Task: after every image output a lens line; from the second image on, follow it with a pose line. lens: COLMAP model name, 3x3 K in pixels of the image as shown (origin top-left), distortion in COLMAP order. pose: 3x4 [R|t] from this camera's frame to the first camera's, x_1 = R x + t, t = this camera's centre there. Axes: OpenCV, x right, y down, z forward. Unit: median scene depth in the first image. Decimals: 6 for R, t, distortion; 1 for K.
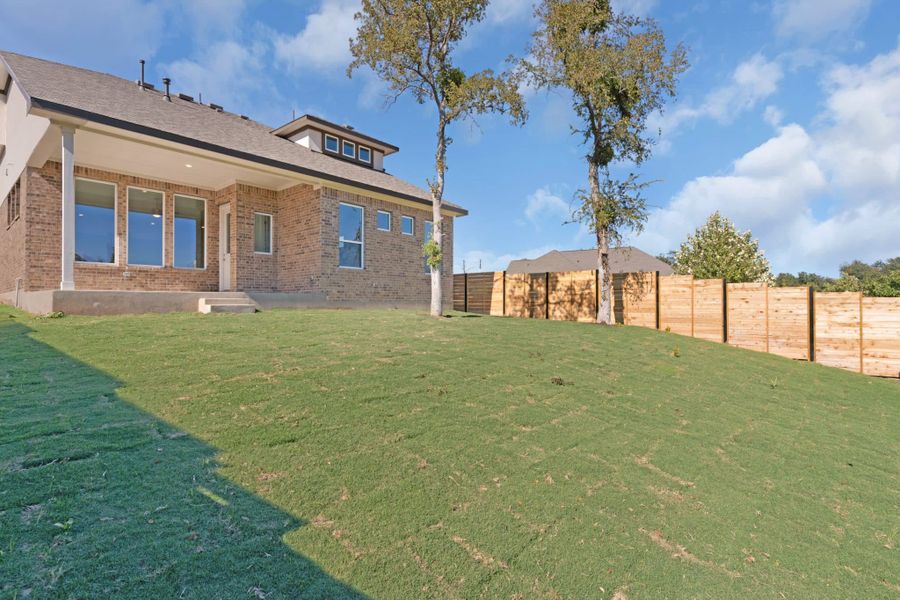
lens RADIAL K [[436.0, 0, 448.0], [0, 436.0, 303.1], [0, 0, 1]] dist [0.001526, -0.000562]
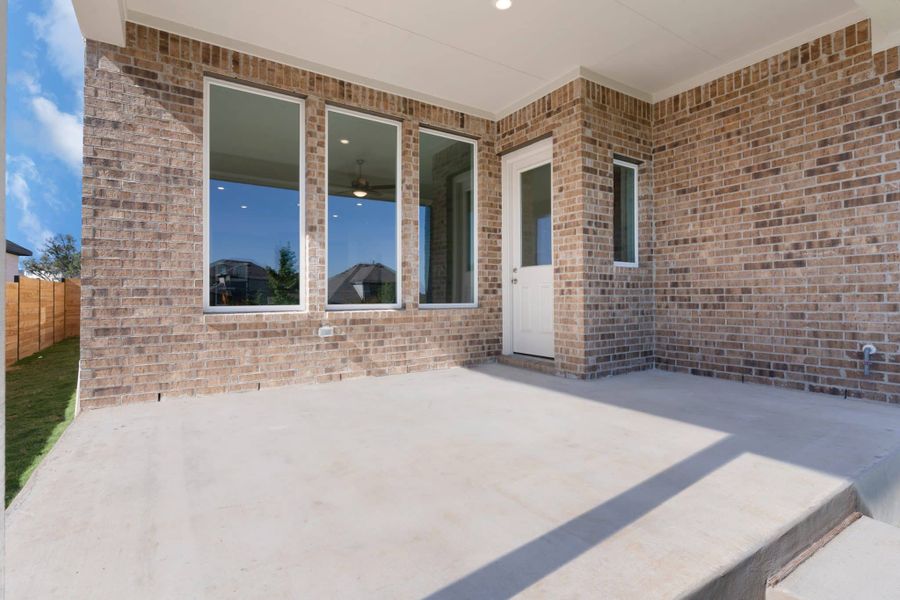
lens RADIAL K [[436.0, 0, 449.6], [0, 436.0, 294.7], [0, 0, 1]] dist [0.001526, -0.000562]
pose [[0.960459, -0.002986, -0.278407, -0.496949], [0.002737, 0.999995, -0.001283, -0.093498], [0.278409, 0.000471, 0.960462, 0.625624]]
